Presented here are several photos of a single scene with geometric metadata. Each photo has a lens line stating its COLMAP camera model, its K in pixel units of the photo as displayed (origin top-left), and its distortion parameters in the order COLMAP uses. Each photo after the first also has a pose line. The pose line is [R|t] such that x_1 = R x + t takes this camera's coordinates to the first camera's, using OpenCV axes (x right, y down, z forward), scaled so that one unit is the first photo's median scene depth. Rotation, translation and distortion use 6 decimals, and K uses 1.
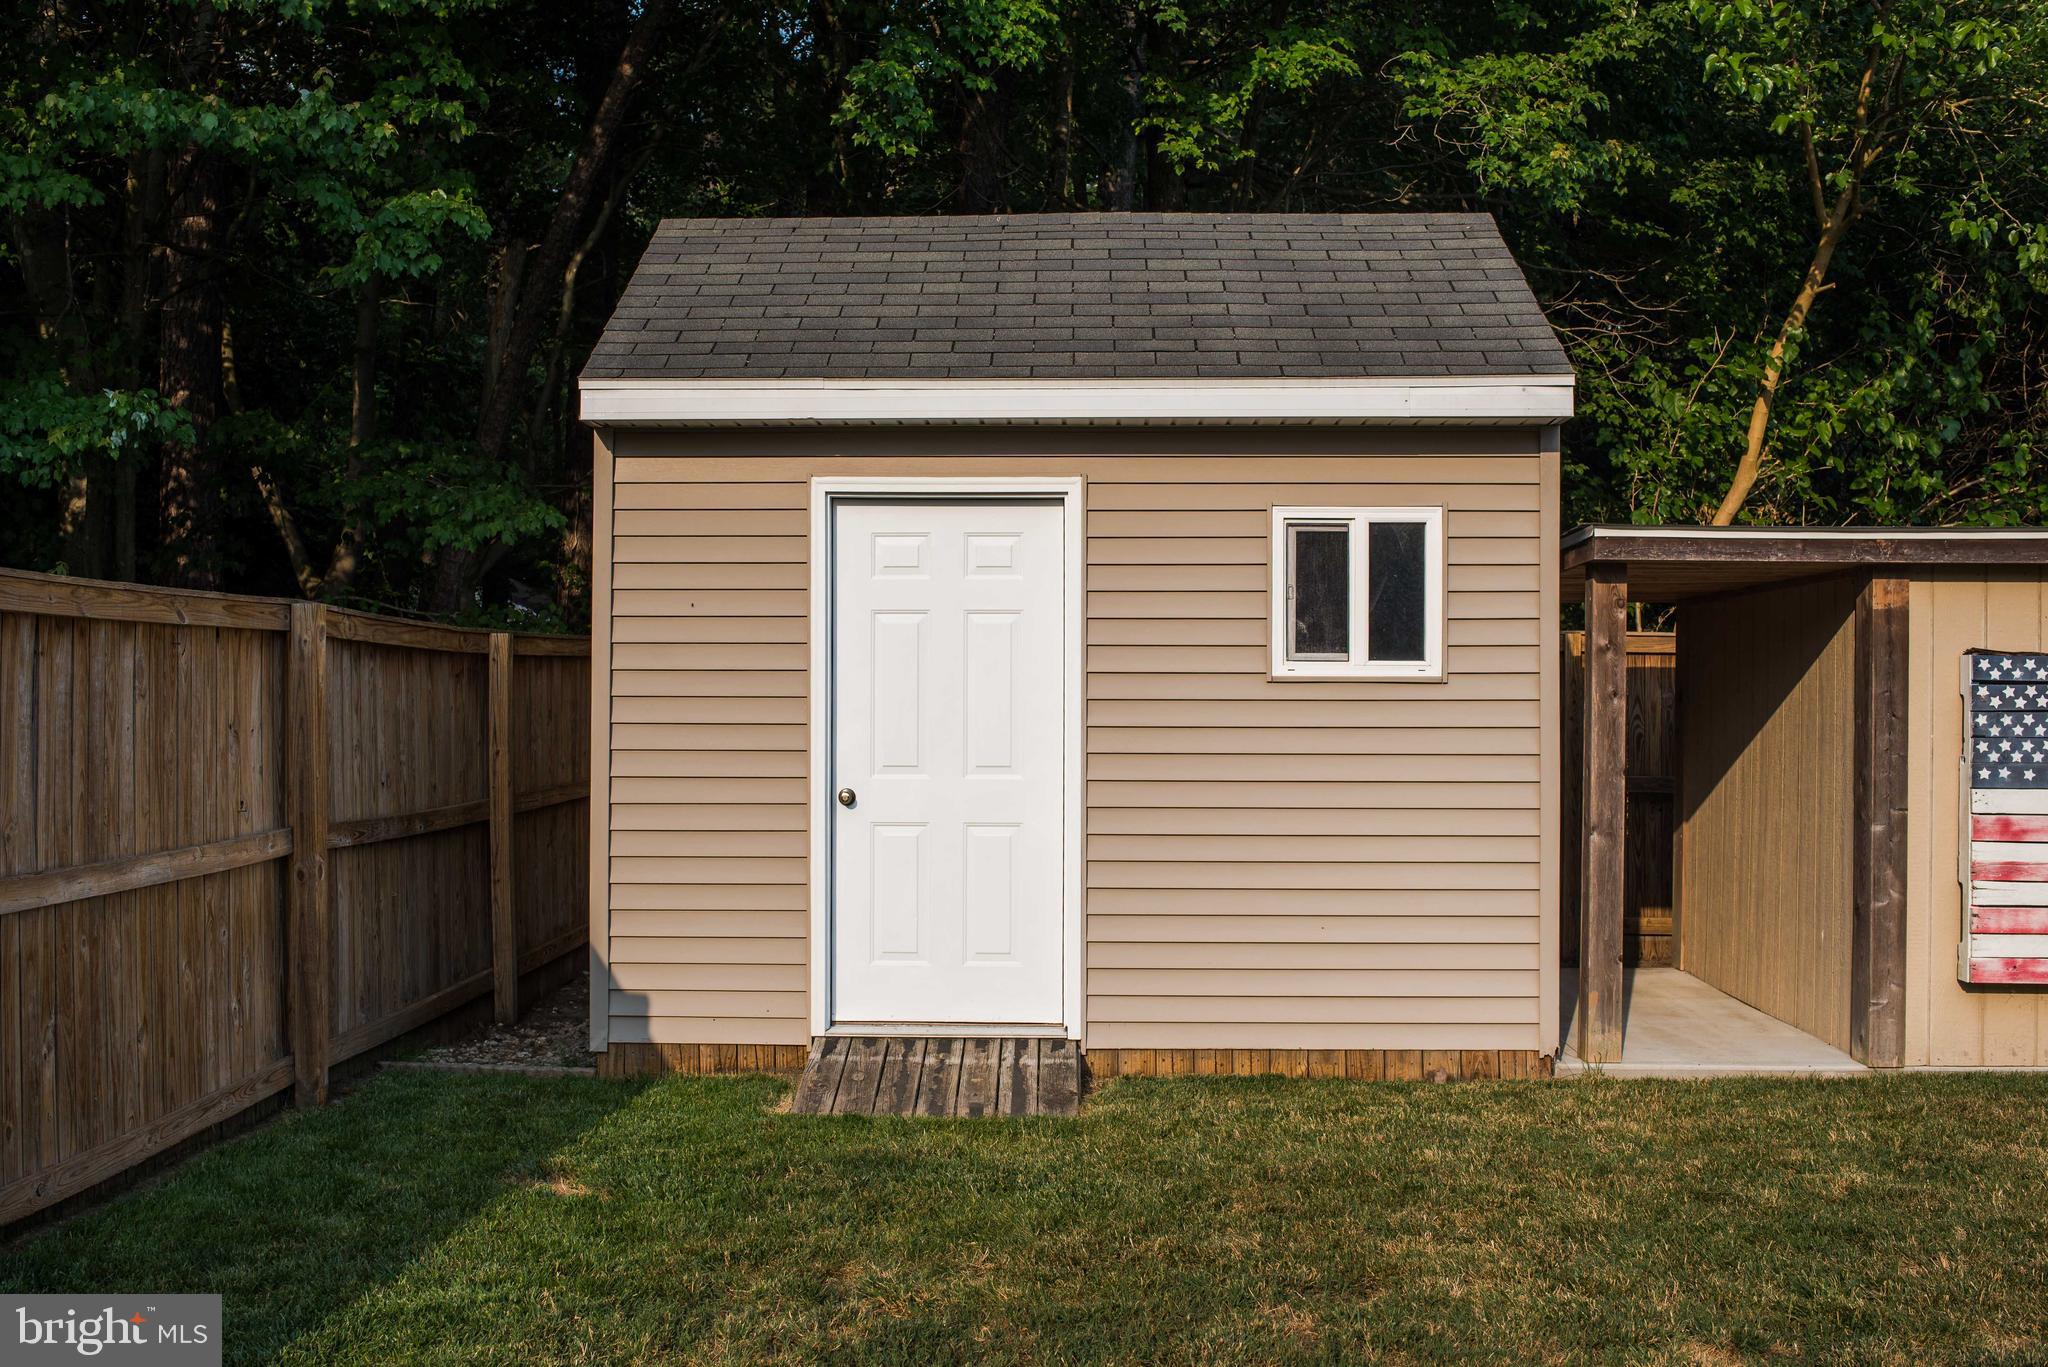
lens RADIAL K [[2019.1, 0, 1037.4], [0, 2019.1, 698.8], [0, 0, 1]] dist [-0.068479, 0.000000]
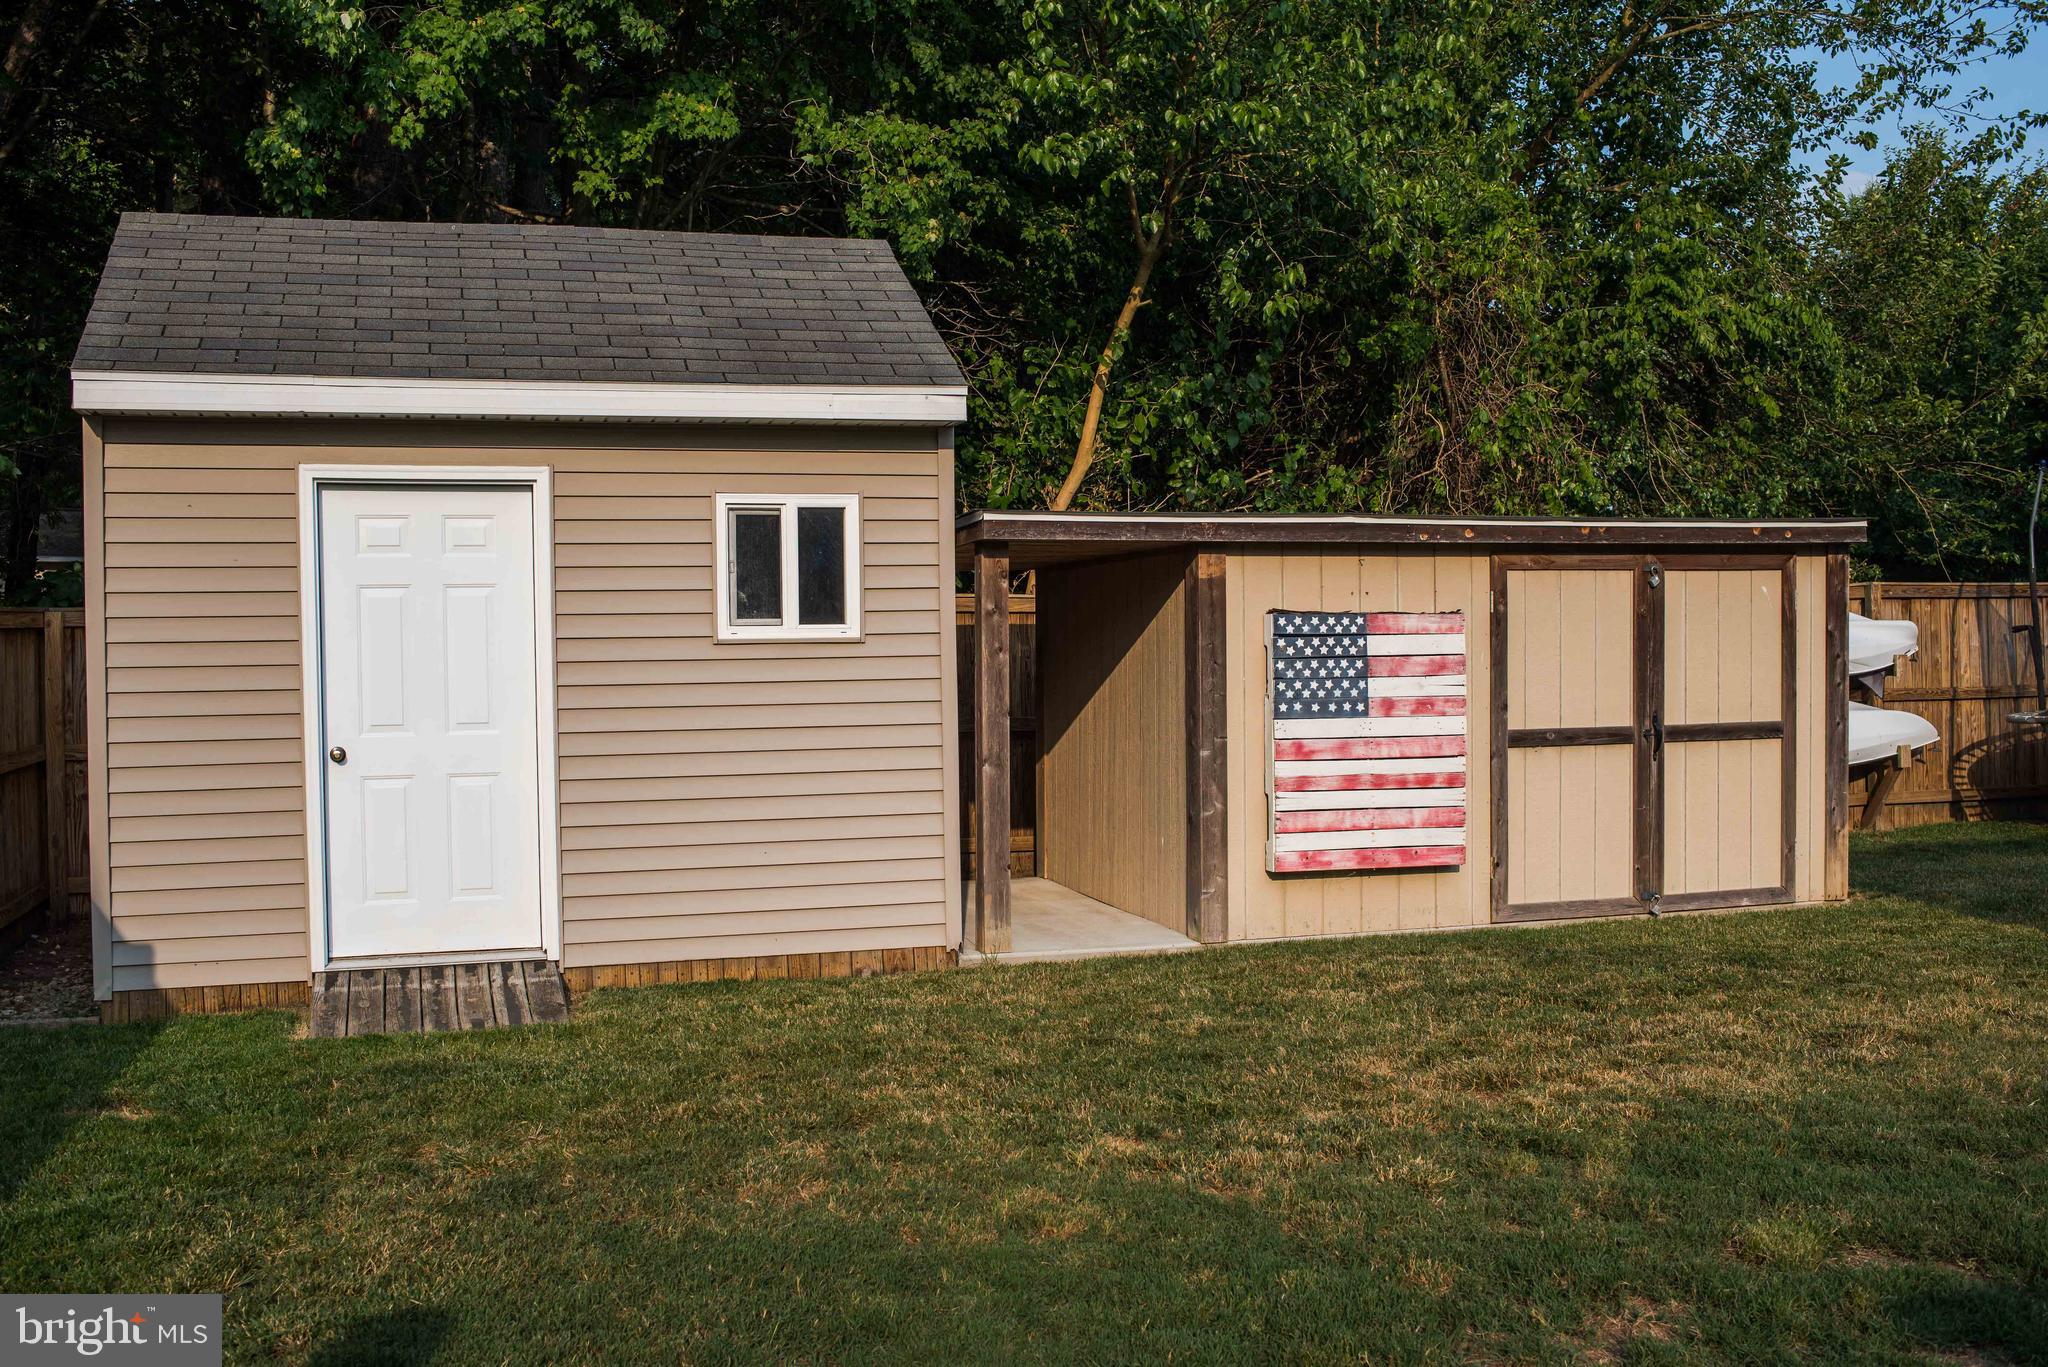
lens RADIAL K [[2019.1, 0, 1024.0], [0, 2019.1, 693.8], [0, 0, 1]] dist [-0.068479, 0.000000]
pose [[0.944965, -0.023704, 0.326310, -0.097497], [0.016484, 0.999555, 0.024873, -0.005675], [-0.326755, -0.018125, 0.944935, -0.158941]]
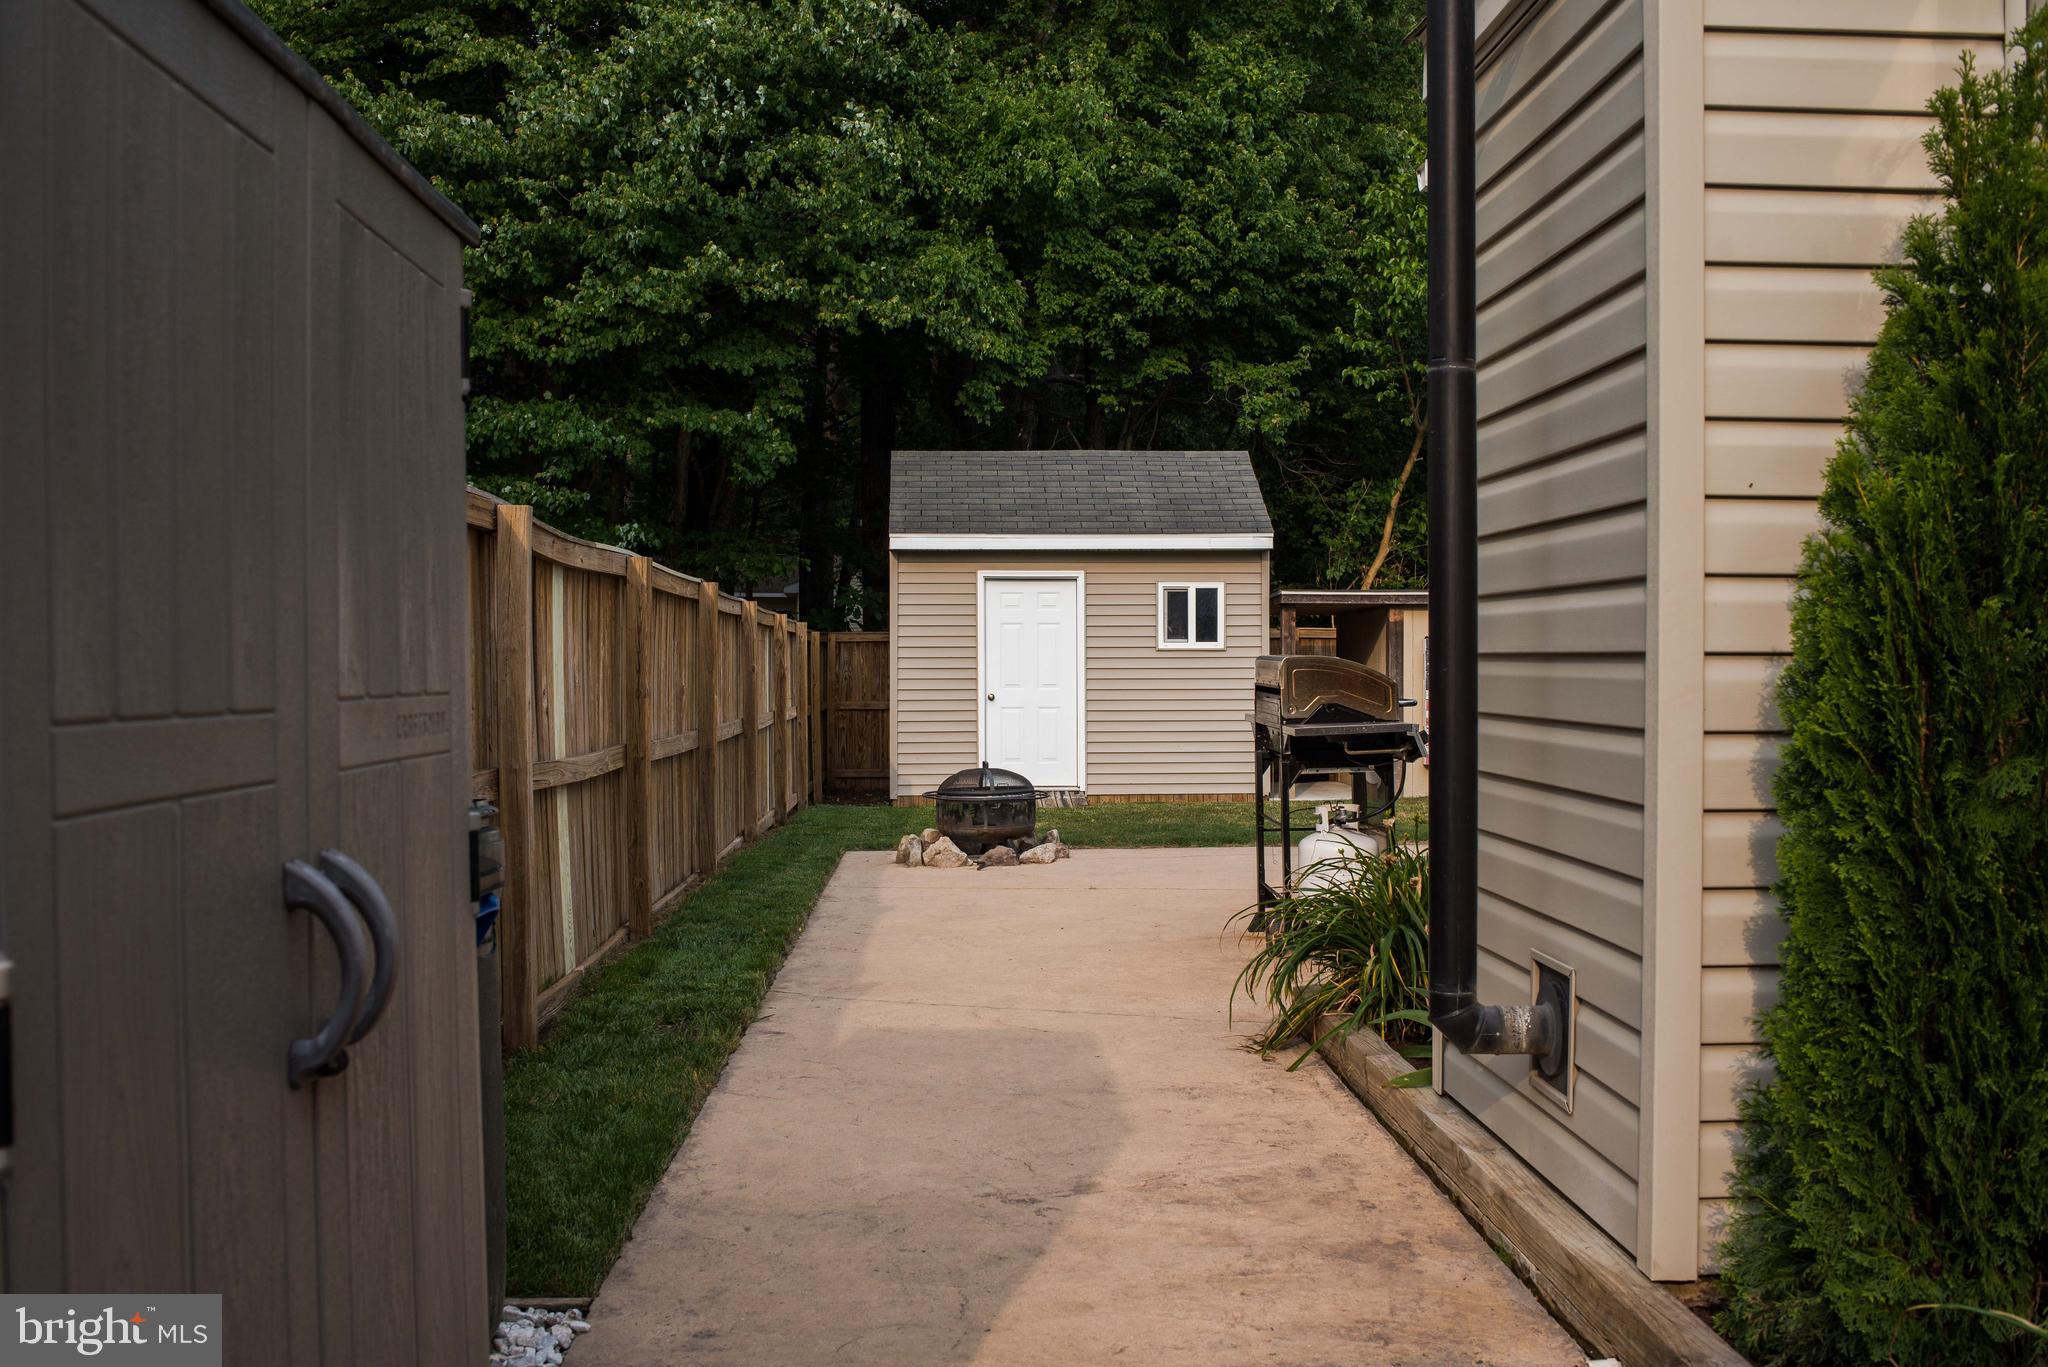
lens RADIAL K [[2019.1, 0, 1008.5], [0, 2019.1, 671.5], [0, 0, 1]] dist [-0.068479, 0.000000]
pose [[0.997358, -0.004817, 0.072477, -0.259257], [0.005075, 0.999981, -0.003368, 0.025912], [-0.072459, 0.003727, 0.997364, -1.541358]]
